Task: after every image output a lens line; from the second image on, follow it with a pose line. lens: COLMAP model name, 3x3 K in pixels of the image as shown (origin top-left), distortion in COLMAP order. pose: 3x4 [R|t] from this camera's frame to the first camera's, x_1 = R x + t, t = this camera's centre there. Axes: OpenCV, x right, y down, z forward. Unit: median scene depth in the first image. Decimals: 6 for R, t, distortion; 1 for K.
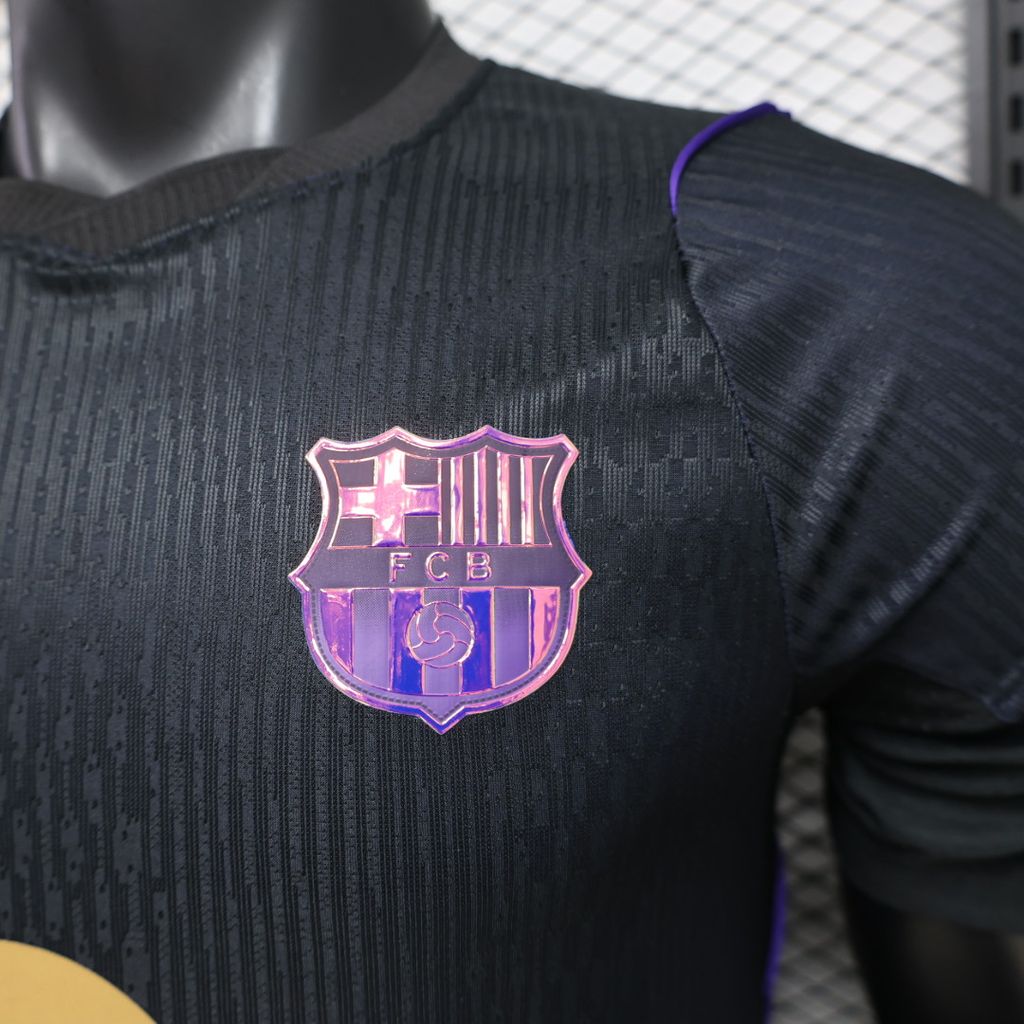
lens RADIAL K [[1066.4, 0, 512.0], [0, 1066.4, 512.0], [0, 0, 1]] dist [0.007109, 0.001365]
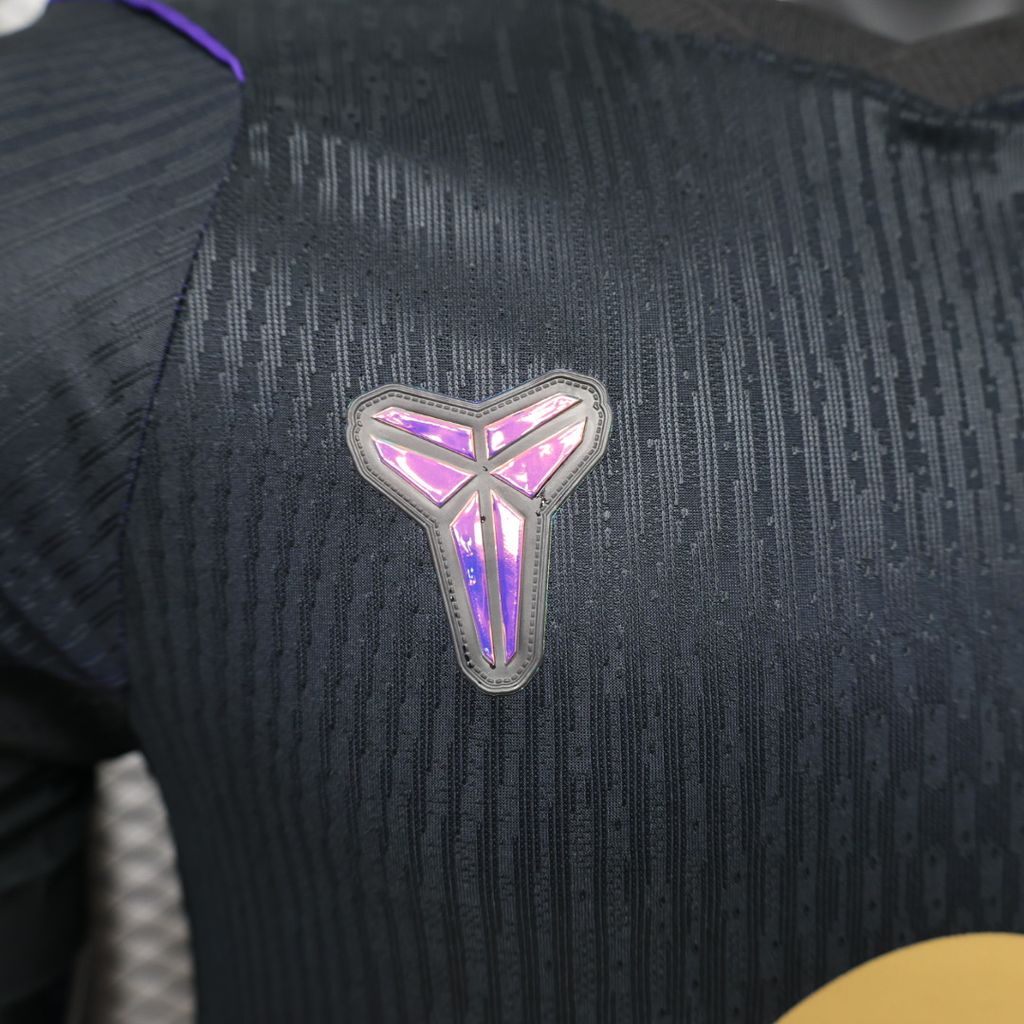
lens RADIAL K [[1066.4, 0, 512.0], [0, 1066.4, 512.0], [0, 0, 1]] dist [0.007109, 0.001365]
pose [[0.929853, 0.010464, 0.367784, -1.111602], [-0.018996, 0.999628, 0.019585, 0.070008], [-0.367442, -0.025198, 0.929705, 0.386829]]
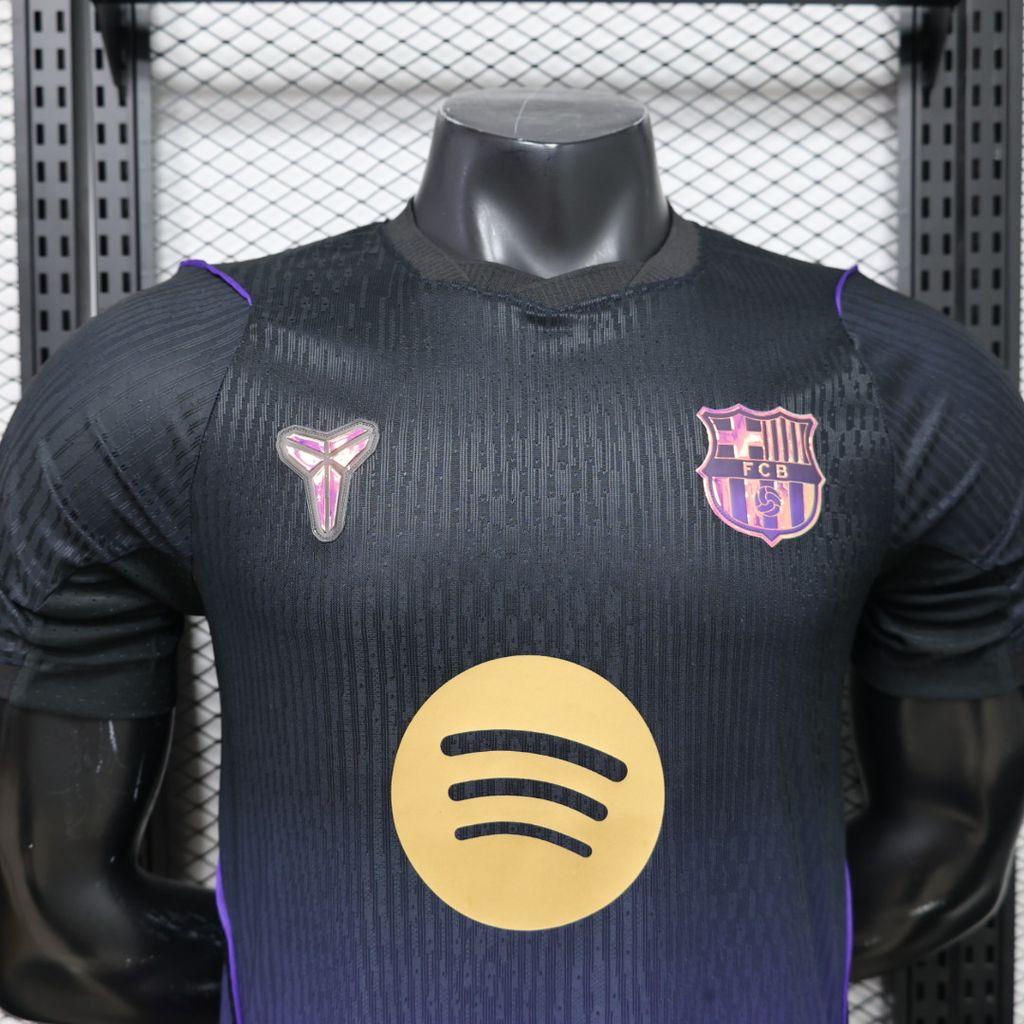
lens RADIAL K [[1066.4, 0, 512.0], [0, 1066.4, 512.0], [0, 0, 1]] dist [0.007109, 0.001365]
pose [[0.968835, 0.054344, 0.241671, -0.987000], [-0.032048, 0.994937, -0.095251, 0.326653], [-0.245623, 0.084537, 0.965672, -0.832772]]
